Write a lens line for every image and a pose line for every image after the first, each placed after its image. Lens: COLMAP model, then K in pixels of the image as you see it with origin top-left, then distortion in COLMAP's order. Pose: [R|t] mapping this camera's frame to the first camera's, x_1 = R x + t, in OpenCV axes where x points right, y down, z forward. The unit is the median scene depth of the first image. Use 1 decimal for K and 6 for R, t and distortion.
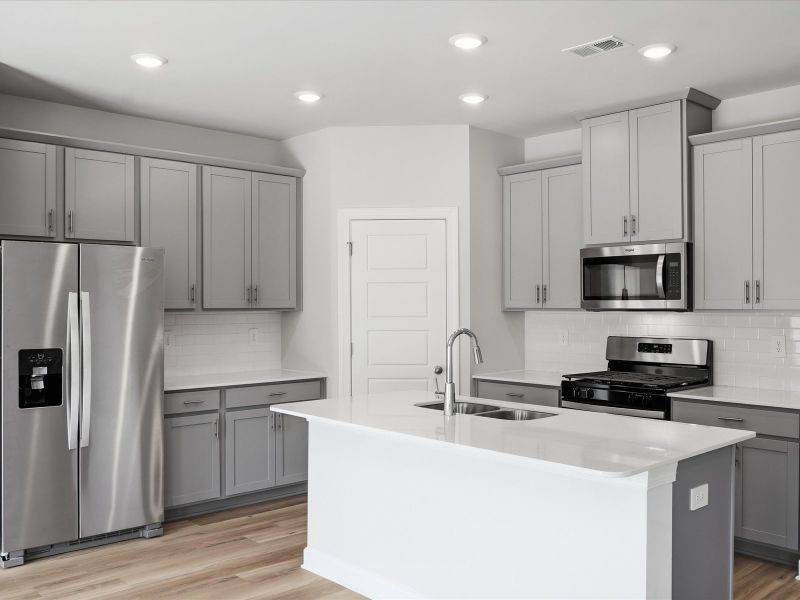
lens RADIAL K [[751.6, 0, 399.3], [0, 751.6, 311.6], [0, 0, 1]] dist [-0.008968, -0.002623]
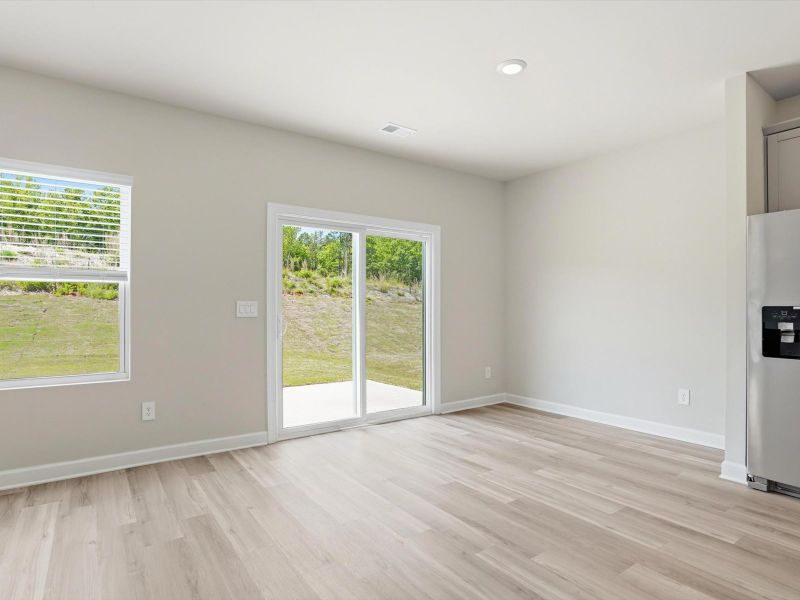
lens RADIAL K [[430.3, 0, 396.9], [0, 430.3, 308.2], [0, 0, 1]] dist [-0.019431, 0.000761]
pose [[-0.114026, -0.005695, -0.993461, 0.172730], [-0.009113, 0.999947, -0.004686, 0.049566], [0.993436, 0.008519, -0.114072, 0.405402]]
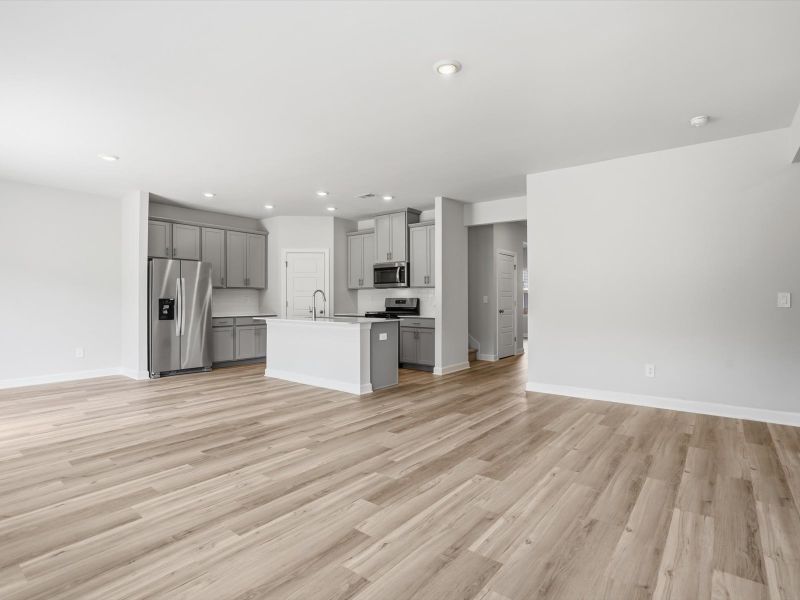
lens RADIAL K [[412.6, 0, 376.5], [0, 412.6, 299.3], [0, 0, 1]] dist [0.000125, 0.000746]
pose [[0.993649, 0.001016, 0.112519, 0.089800], [0.000159, 0.999946, -0.010434, 0.055103], [-0.112524, 0.010386, 0.993595, -0.466763]]
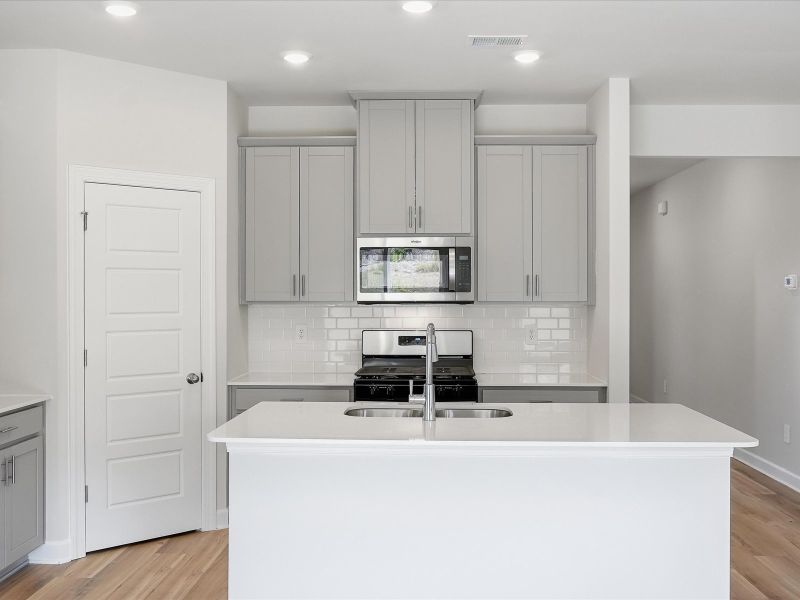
lens RADIAL K [[860.1, 0, 400.0], [0, 860.1, 300.0], [0, 0, 1]] dist [-0.003170, 0.007528]
pose [[0.699895, -0.004907, 0.714229, -0.496088], [0.007196, 0.999974, -0.000181, -0.005320], [-0.714210, 0.005266, 0.699912, 0.219307]]
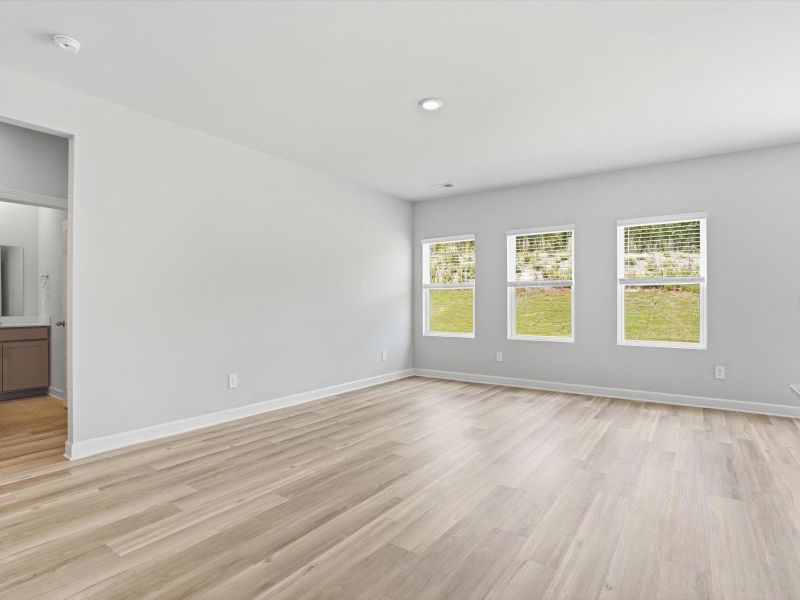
lens RADIAL K [[430.3, 0, 396.9], [0, 430.3, 308.2], [0, 0, 1]] dist [-0.019431, 0.000761]
pose [[-0.975982, 0.004763, -0.217798, 0.434607], [0.001113, 0.999857, 0.016878, 0.050113], [0.217847, 0.016231, -0.975848, 0.681926]]
